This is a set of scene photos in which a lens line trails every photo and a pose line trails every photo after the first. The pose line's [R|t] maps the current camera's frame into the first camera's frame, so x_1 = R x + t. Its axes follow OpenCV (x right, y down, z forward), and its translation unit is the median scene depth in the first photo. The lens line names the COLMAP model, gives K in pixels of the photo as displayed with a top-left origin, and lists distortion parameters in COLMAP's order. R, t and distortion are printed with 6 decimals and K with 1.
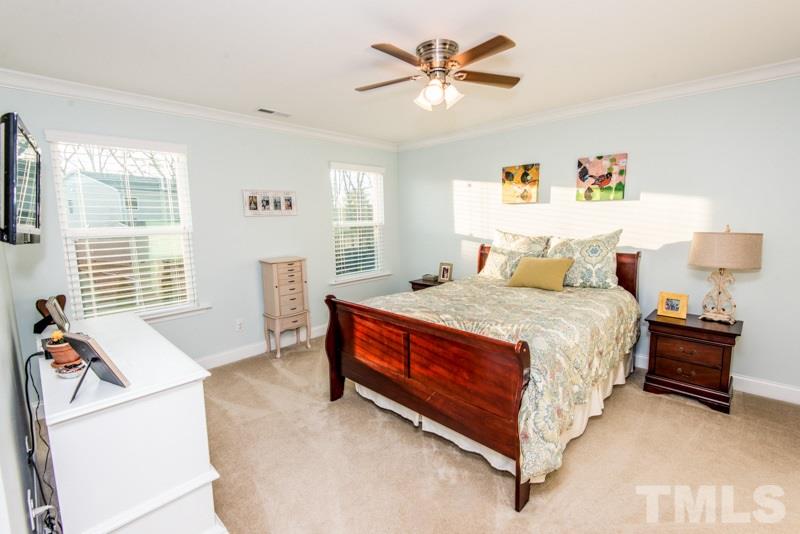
lens RADIAL K [[362.0, 0, 403.3], [0, 362.0, 264.4], [0, 0, 1]] dist [0.017258, -0.010761]
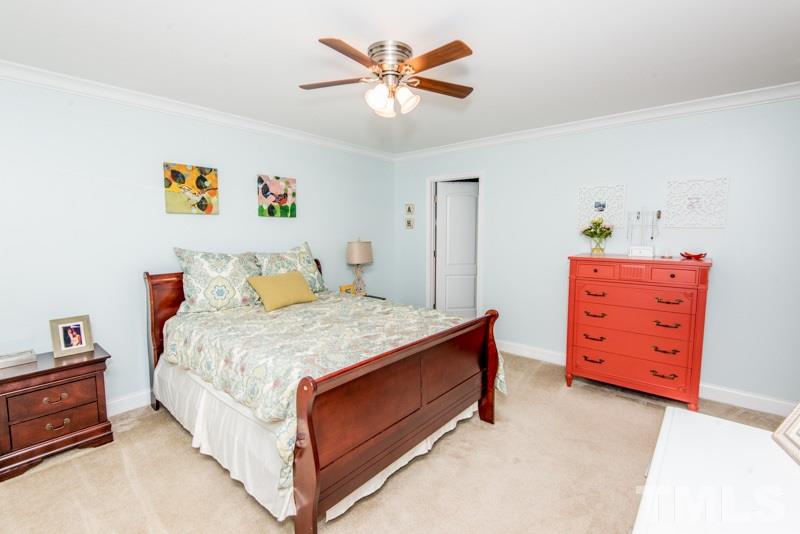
lens RADIAL K [[362.0, 0, 403.3], [0, 362.0, 264.4], [0, 0, 1]] dist [0.017258, -0.010761]
pose [[-0.075493, -0.056555, 0.995541, -0.563682], [0.160058, 0.984757, 0.068080, -0.051714], [-0.984217, 0.164484, -0.065290, 0.723079]]
